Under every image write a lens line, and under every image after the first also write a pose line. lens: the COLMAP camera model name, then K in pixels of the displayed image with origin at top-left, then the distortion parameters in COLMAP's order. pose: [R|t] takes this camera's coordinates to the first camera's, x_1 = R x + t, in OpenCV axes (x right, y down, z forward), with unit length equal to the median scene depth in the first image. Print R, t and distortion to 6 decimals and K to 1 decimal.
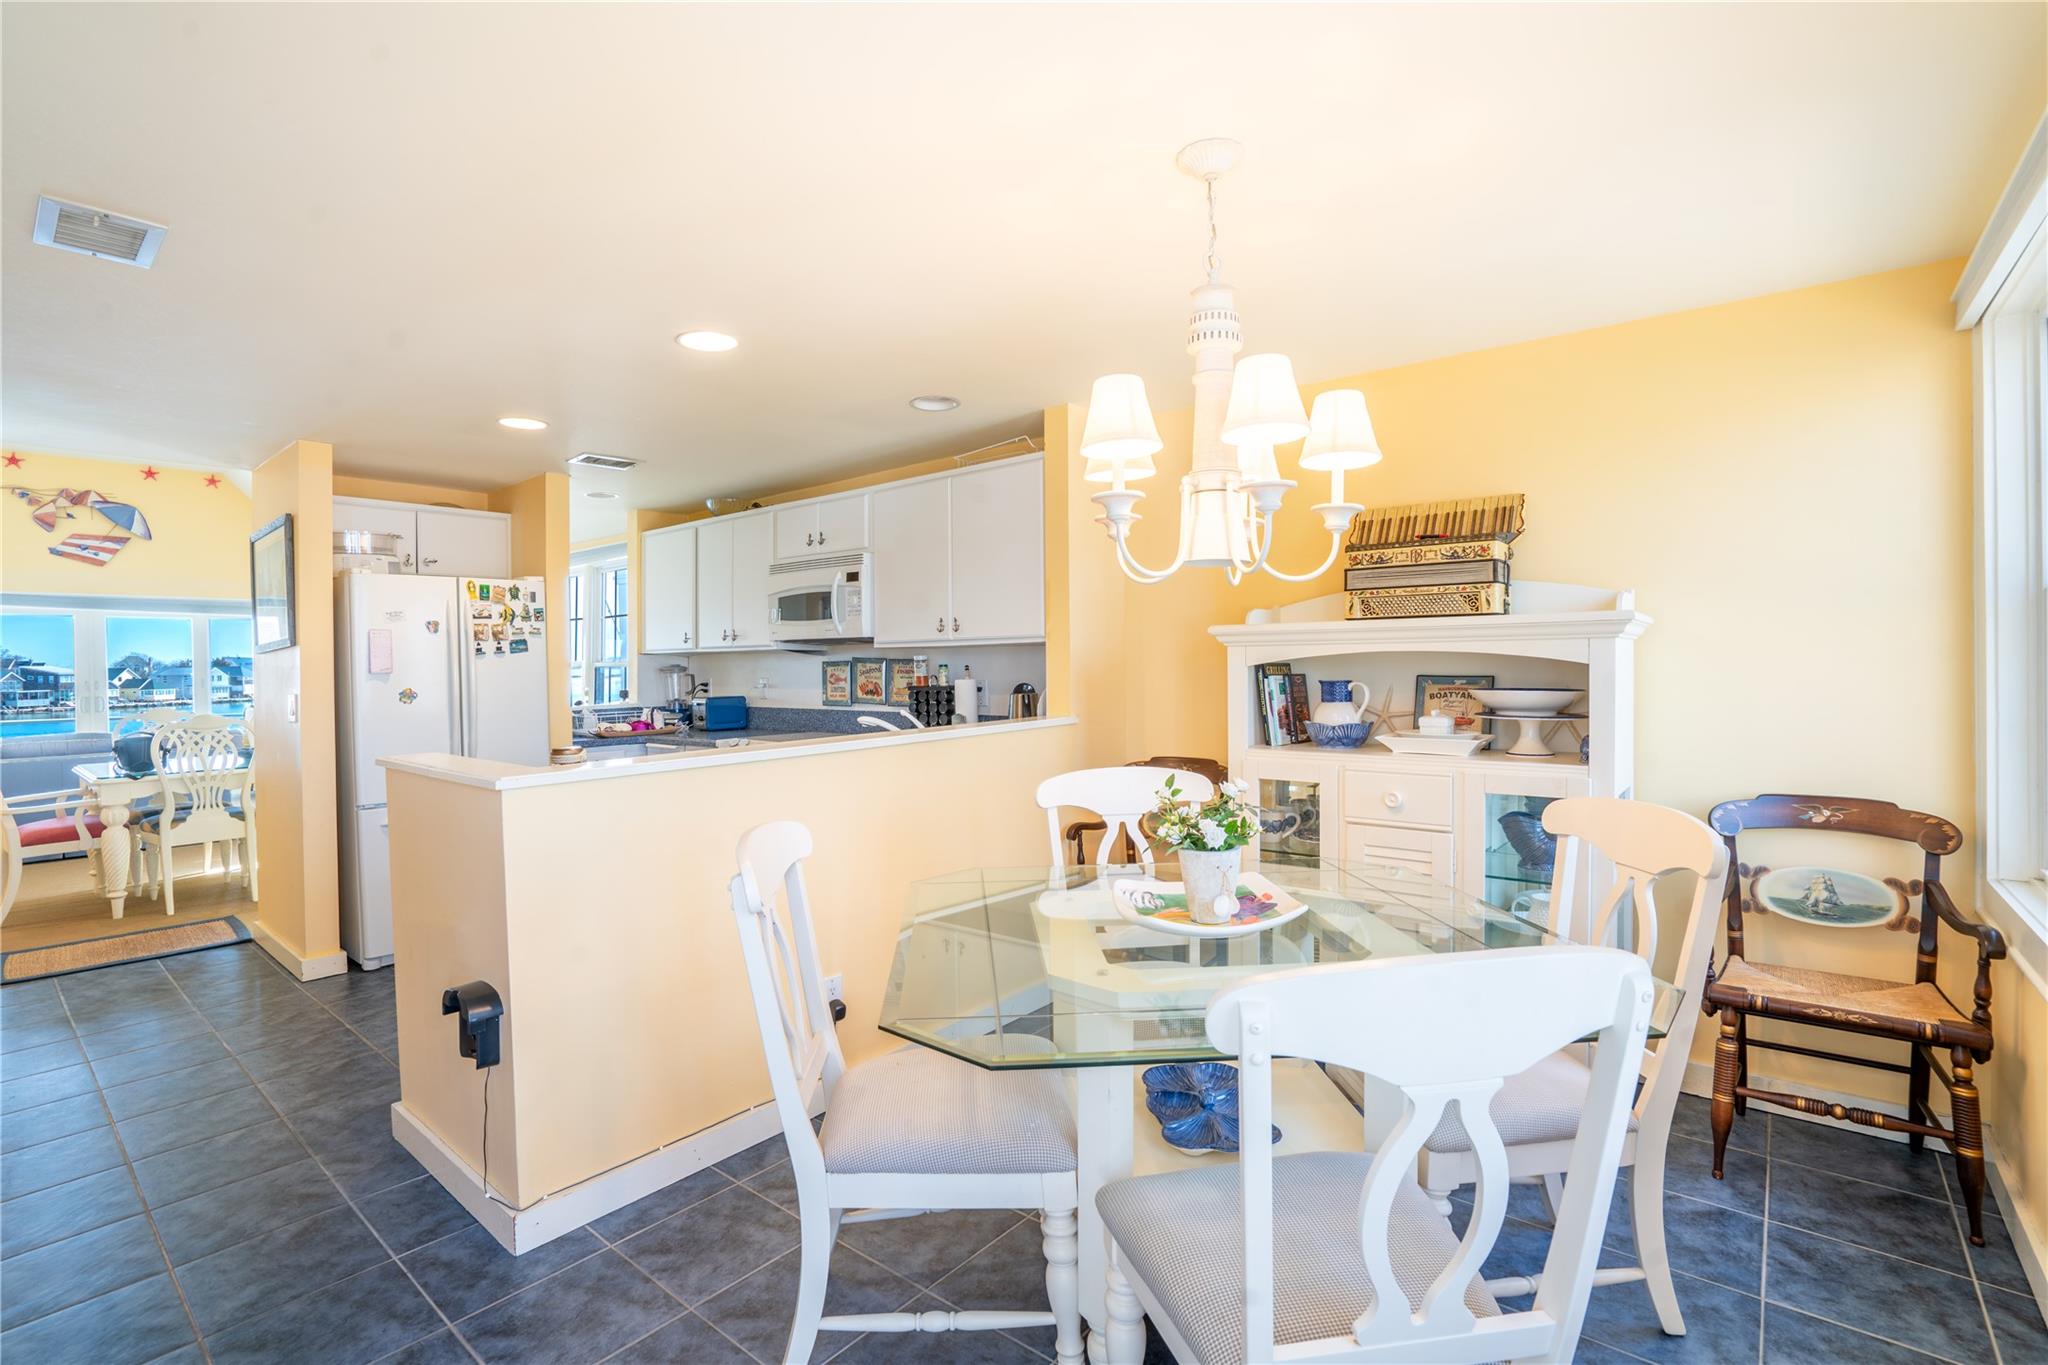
lens RADIAL K [[922.8, 0, 1012.7], [0, 922.8, 673.0], [0, 0, 1]] dist [-0.002413, -0.000068]
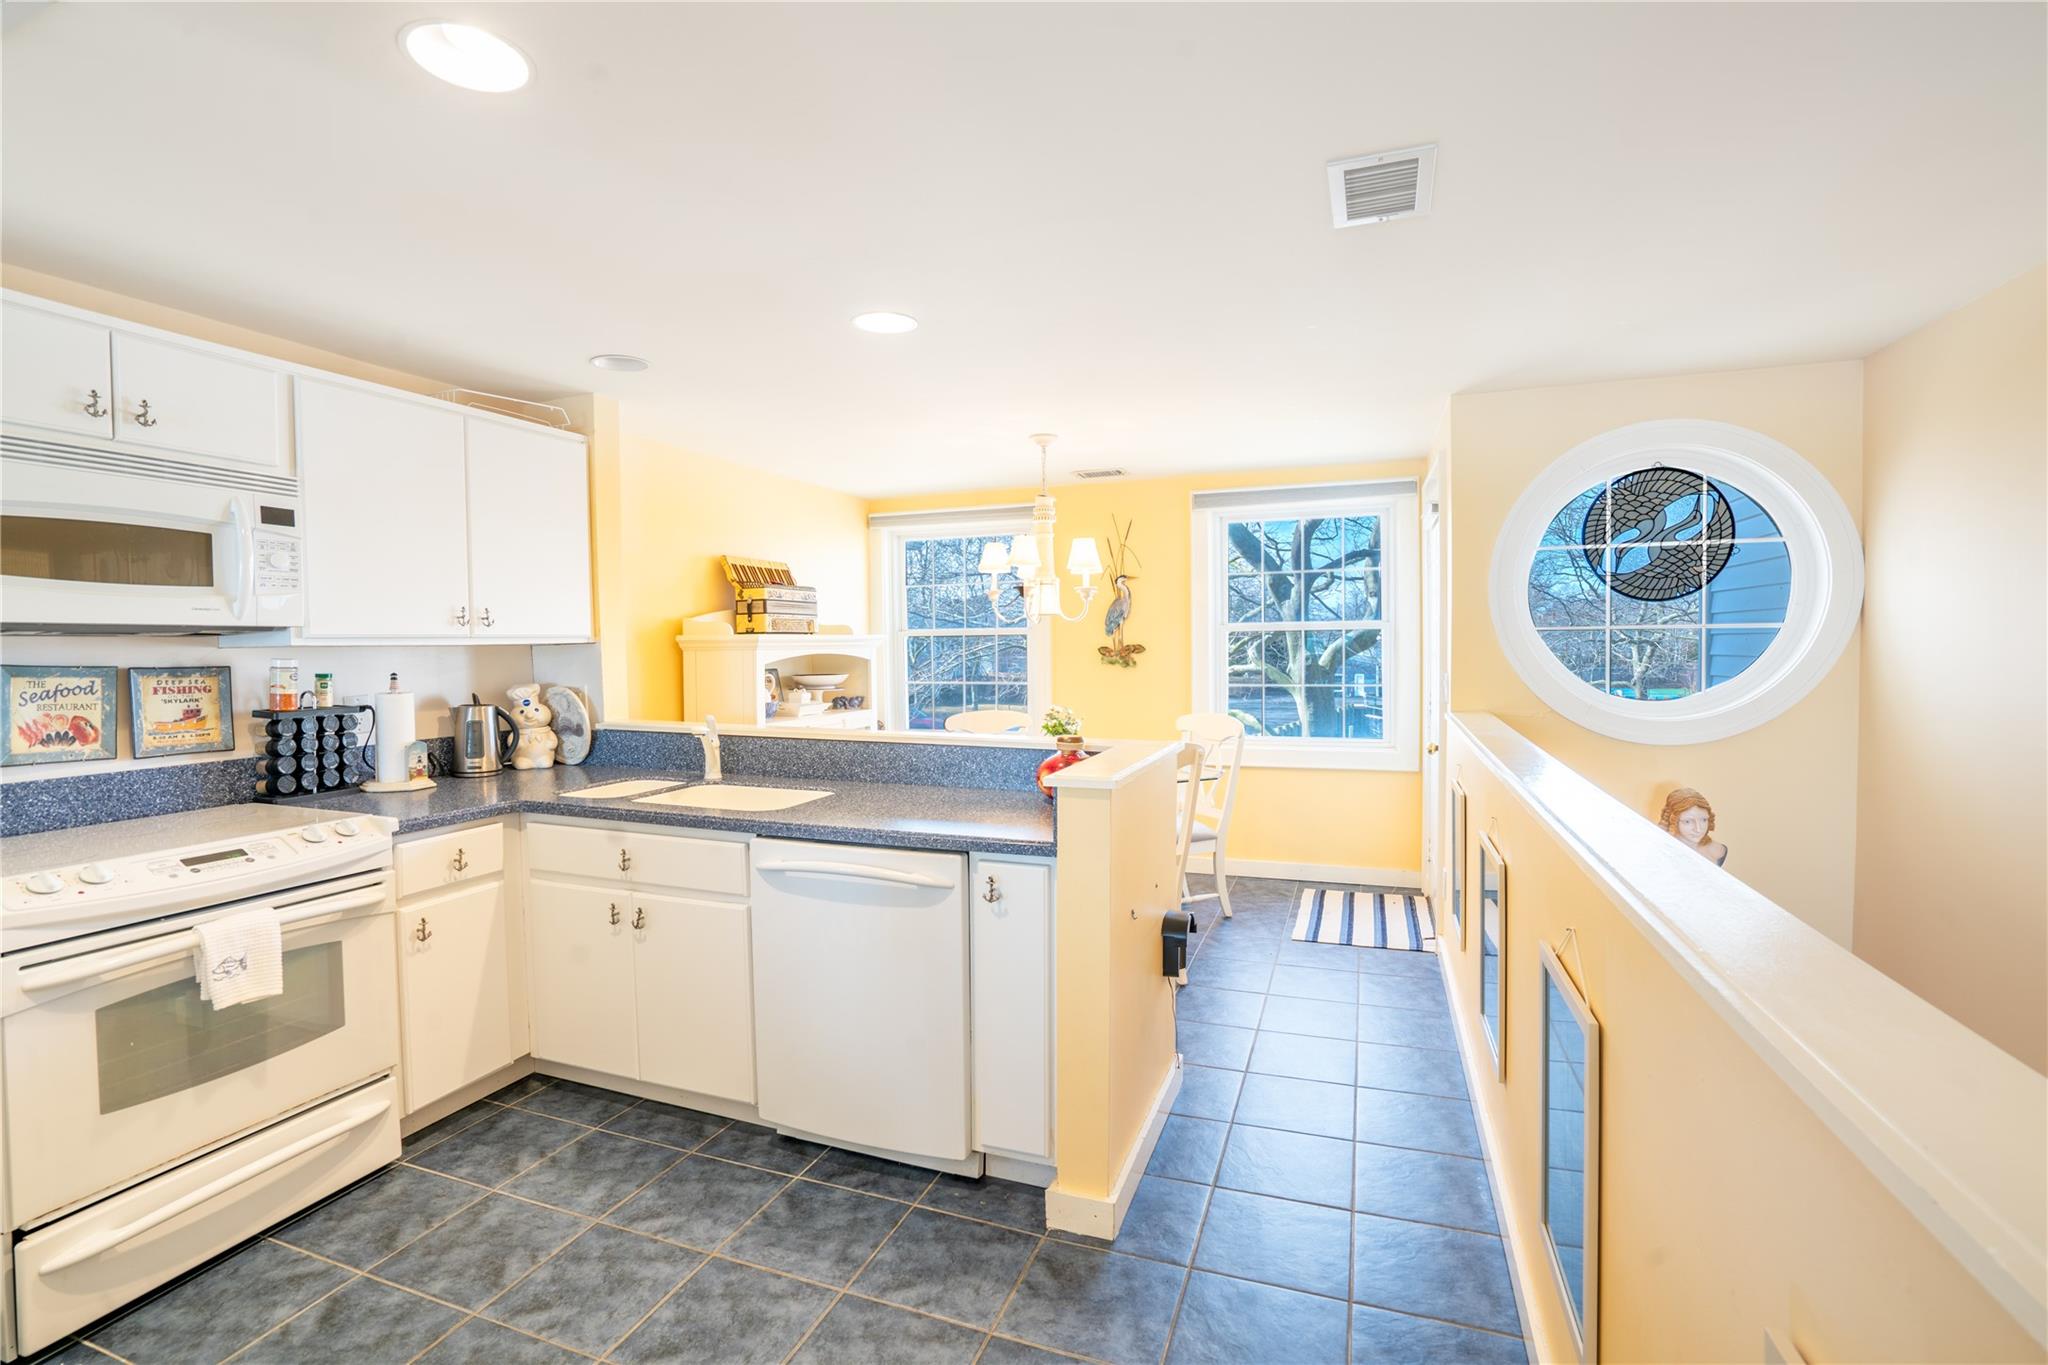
lens RADIAL K [[922.8, 0, 1023.9], [0, 922.8, 679.4], [0, 0, 1]] dist [-0.002413, -0.000068]
pose [[-0.330024, -0.018220, 0.943797, -0.799119], [0.024181, 0.999322, 0.027748, -0.010712], [-0.943663, 0.031980, -0.329360, 0.726103]]
